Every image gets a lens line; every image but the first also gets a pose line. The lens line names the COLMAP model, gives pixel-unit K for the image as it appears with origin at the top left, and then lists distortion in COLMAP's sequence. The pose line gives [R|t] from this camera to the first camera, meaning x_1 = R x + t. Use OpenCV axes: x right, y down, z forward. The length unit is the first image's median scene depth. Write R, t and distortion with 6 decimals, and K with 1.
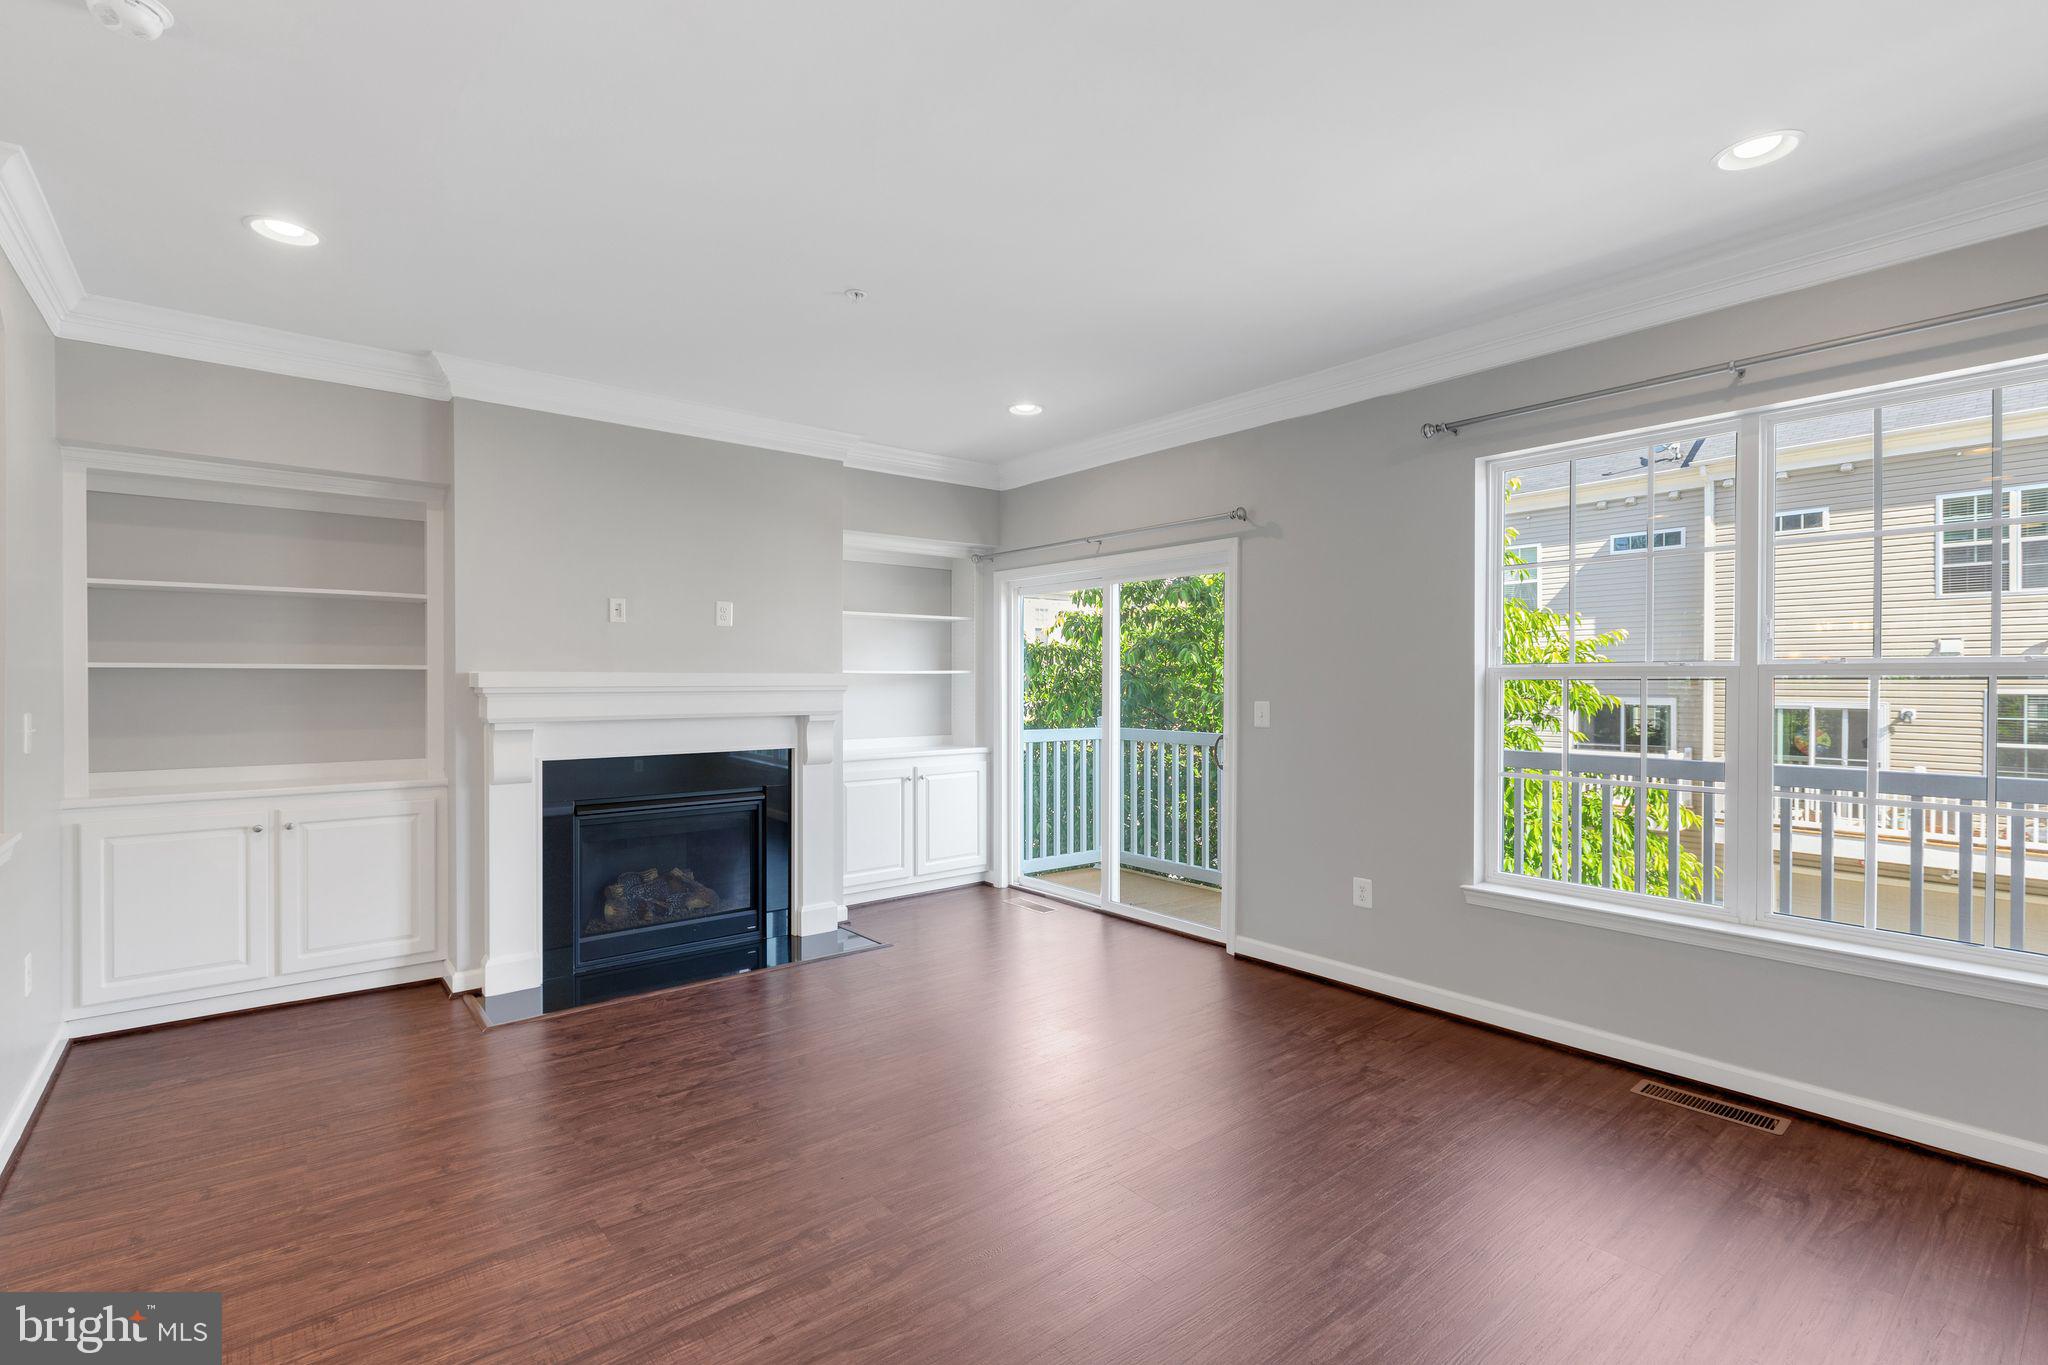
lens RADIAL K [[925.2, 0, 1024.0], [0, 925.2, 682.5], [0, 0, 1]] dist [0.012326, -0.000500]
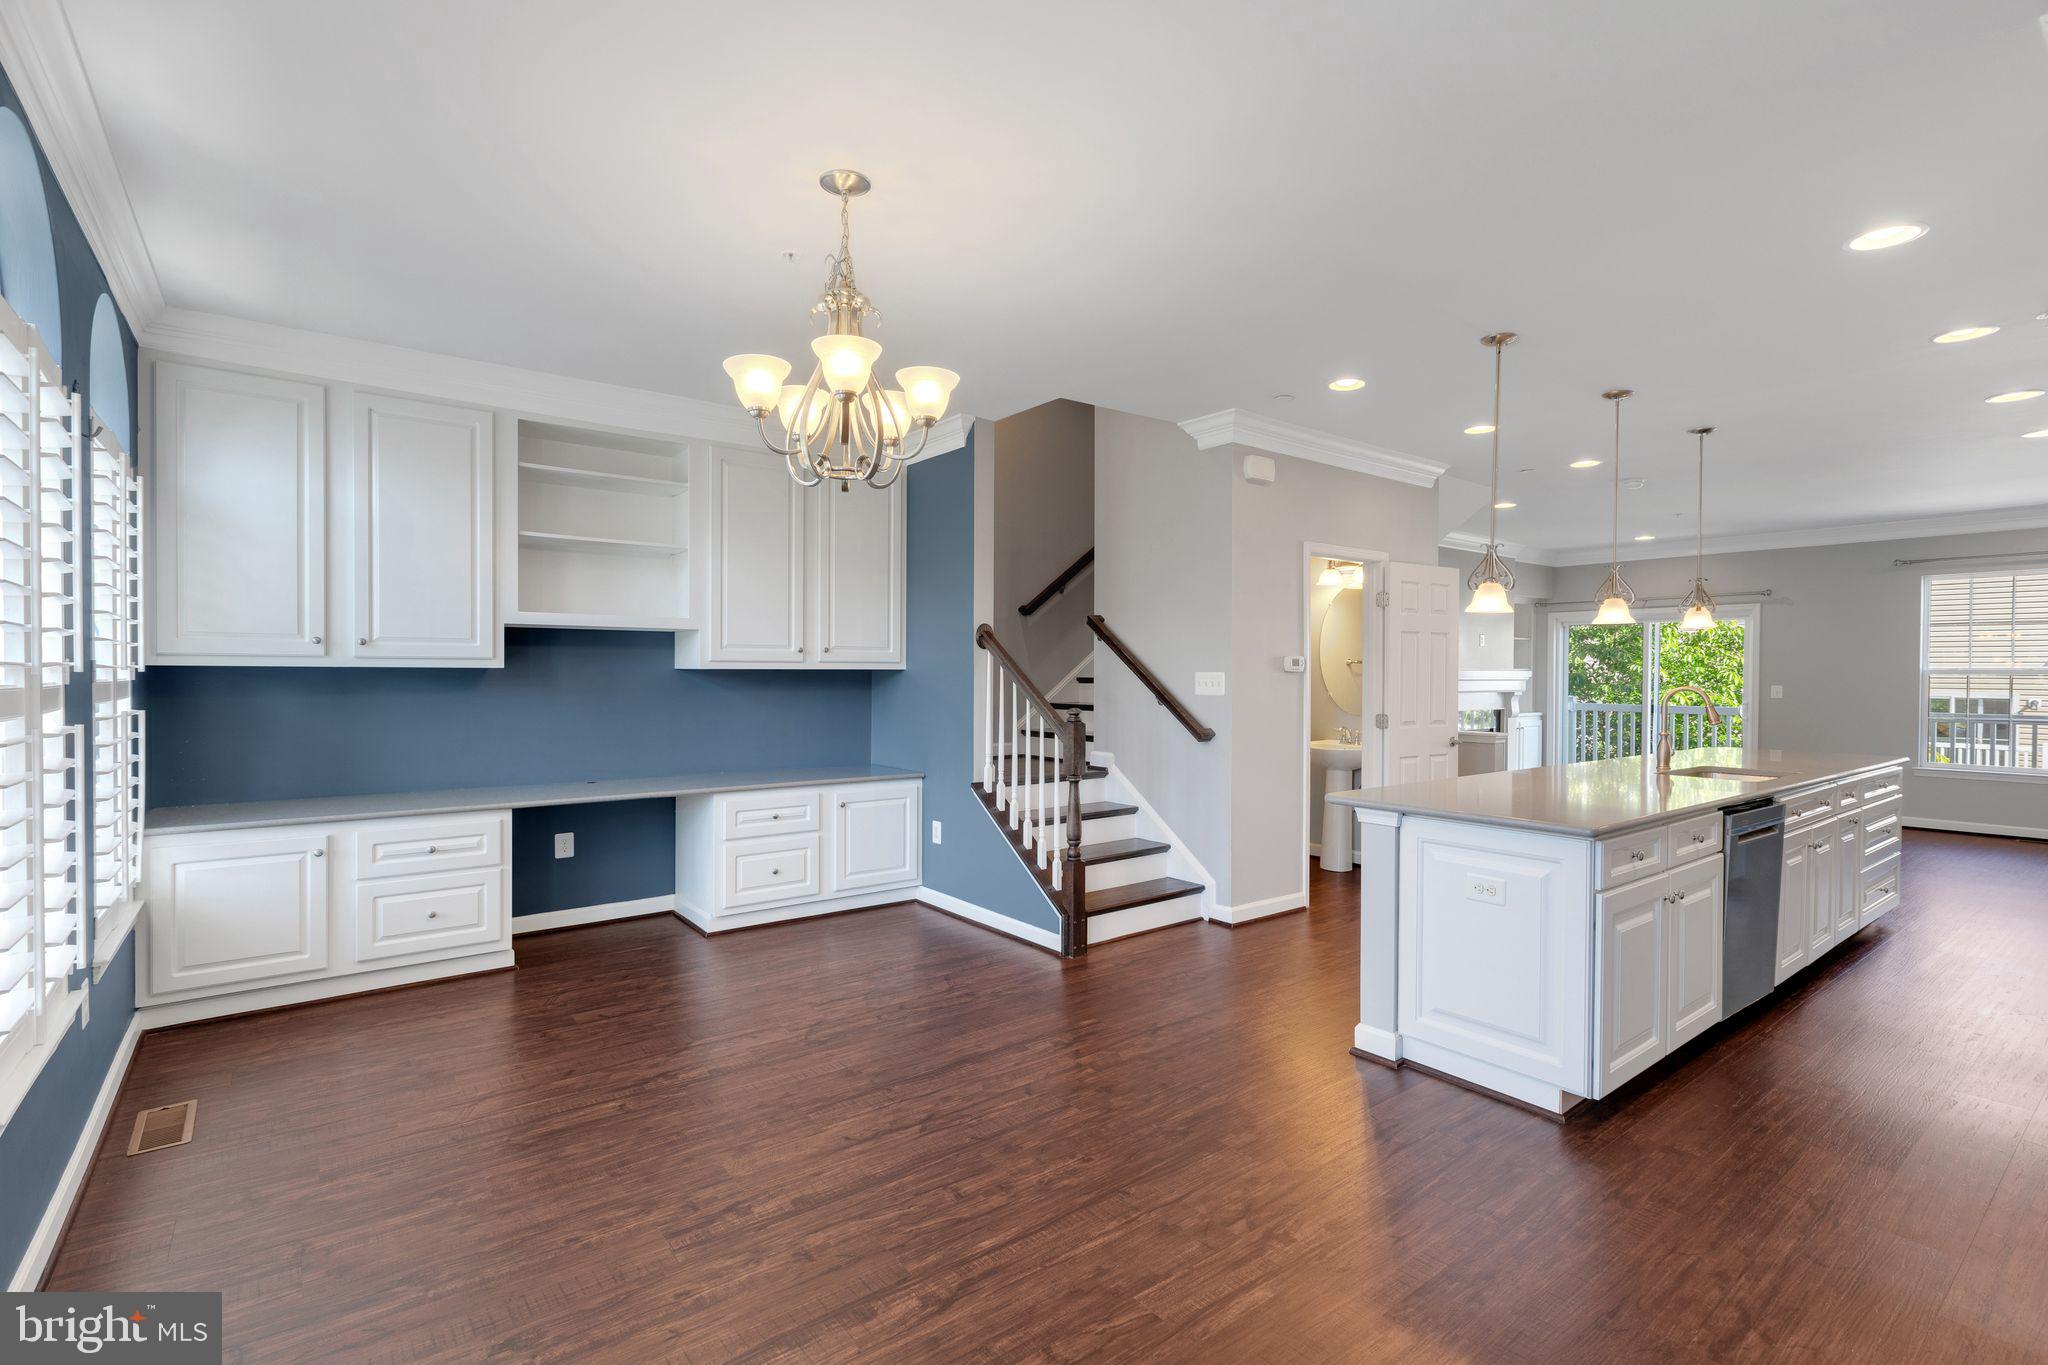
lens RADIAL K [[925.2, 0, 1024.0], [0, 925.2, 682.5], [0, 0, 1]] dist [0.012326, -0.000500]
pose [[0.999797, 0.006510, -0.019047, -1.270522], [-0.006332, 0.999936, 0.009375, 0.003355], [0.019106, -0.009253, 0.999775, -0.999103]]
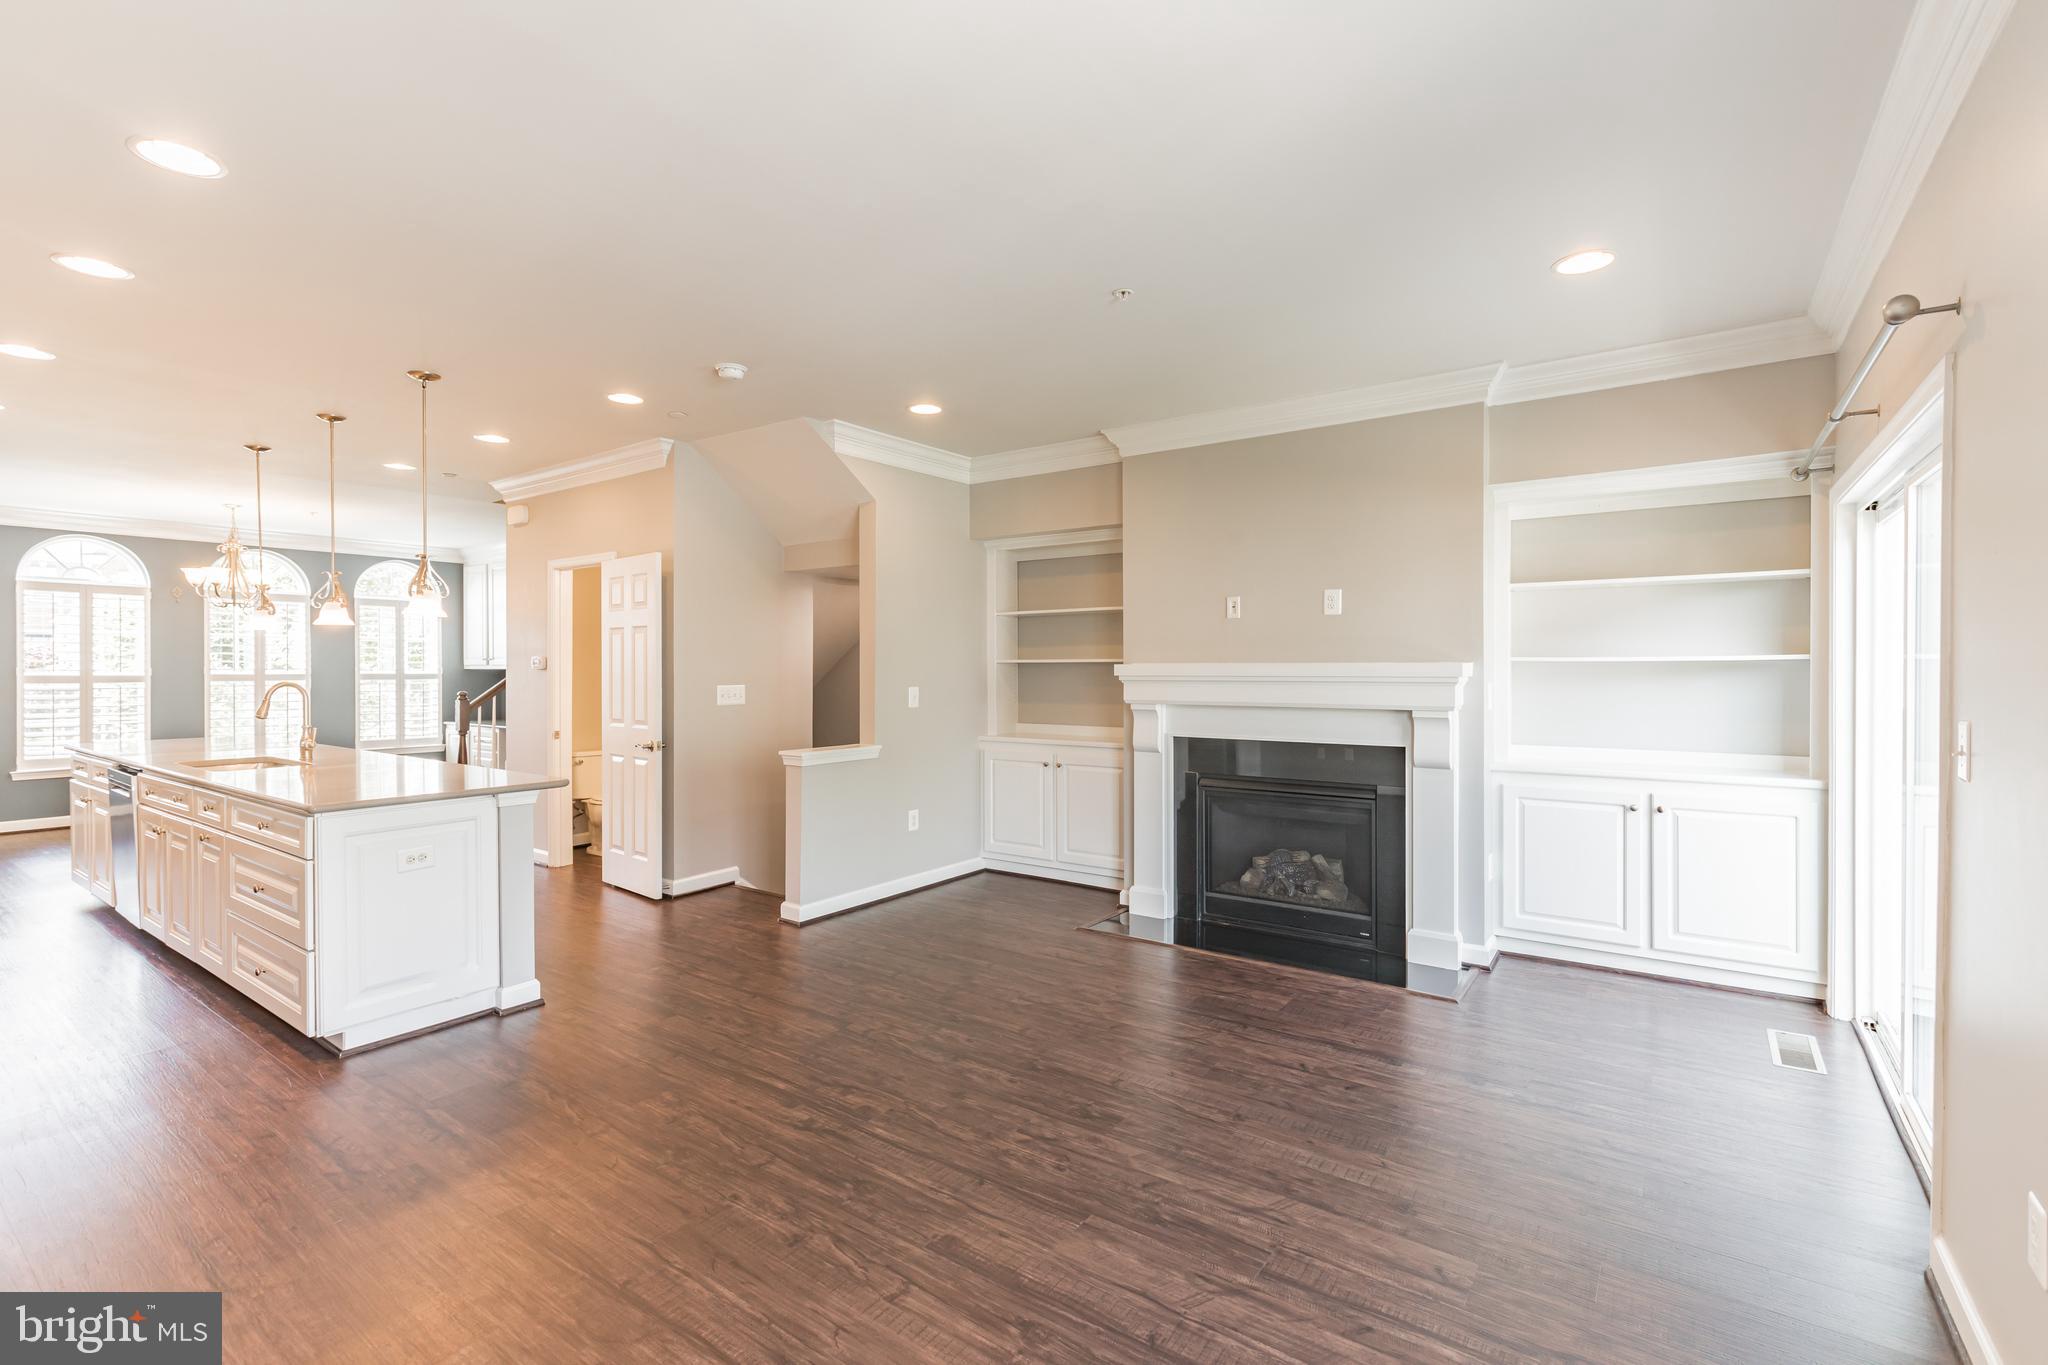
lens RADIAL K [[931.5, 0, 1024.0], [0, 931.5, 682.5], [0, 0, 1]] dist [0.000334, -0.000073]
pose [[0.266031, 0.012929, -0.963878, 0.543401], [-0.004319, 0.999916, 0.012220, -0.000047], [0.963955, 0.000912, 0.266065, 0.437323]]
